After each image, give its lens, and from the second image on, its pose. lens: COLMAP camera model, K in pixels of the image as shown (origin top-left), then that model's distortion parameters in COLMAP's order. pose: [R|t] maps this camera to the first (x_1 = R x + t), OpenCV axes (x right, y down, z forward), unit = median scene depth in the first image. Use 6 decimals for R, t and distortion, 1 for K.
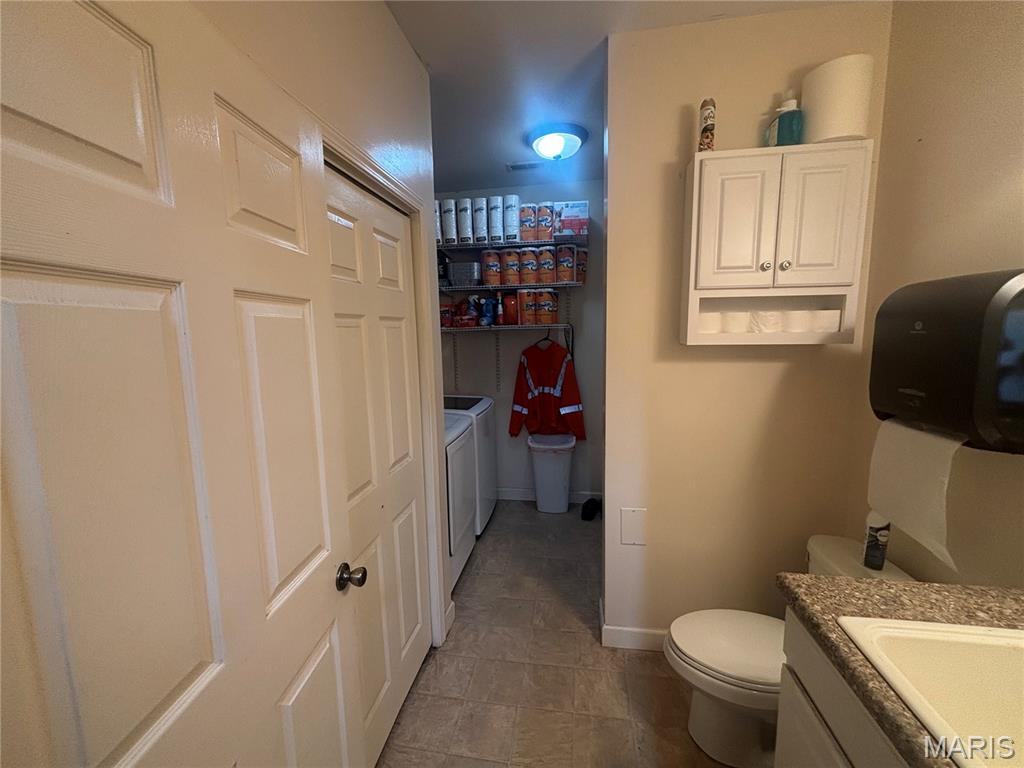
lens RADIAL K [[410.8, 0, 512.0], [0, 410.8, 384.0], [0, 0, 1]] dist [0.001716, -0.000736]
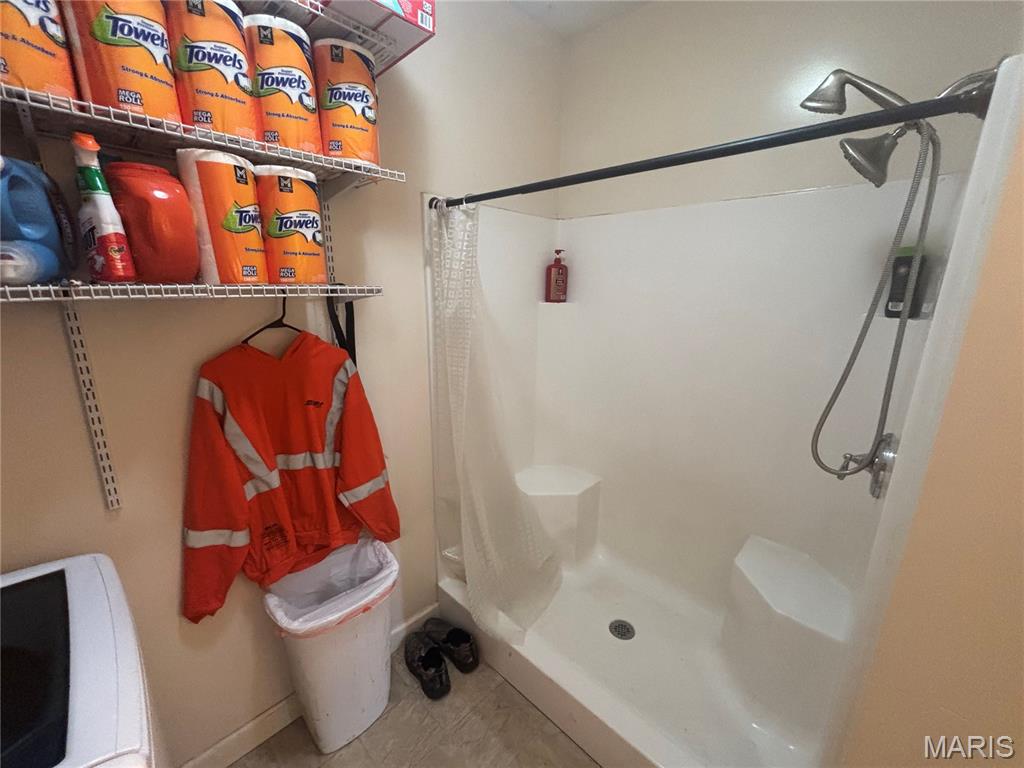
lens RADIAL K [[410.8, 0, 512.0], [0, 410.8, 384.0], [0, 0, 1]] dist [0.001716, -0.000736]
pose [[0.571522, -0.166772, 0.803461, -0.108663], [0.093338, 0.985987, 0.138265, -0.101331], [-0.815261, -0.004028, 0.579079, 0.708062]]
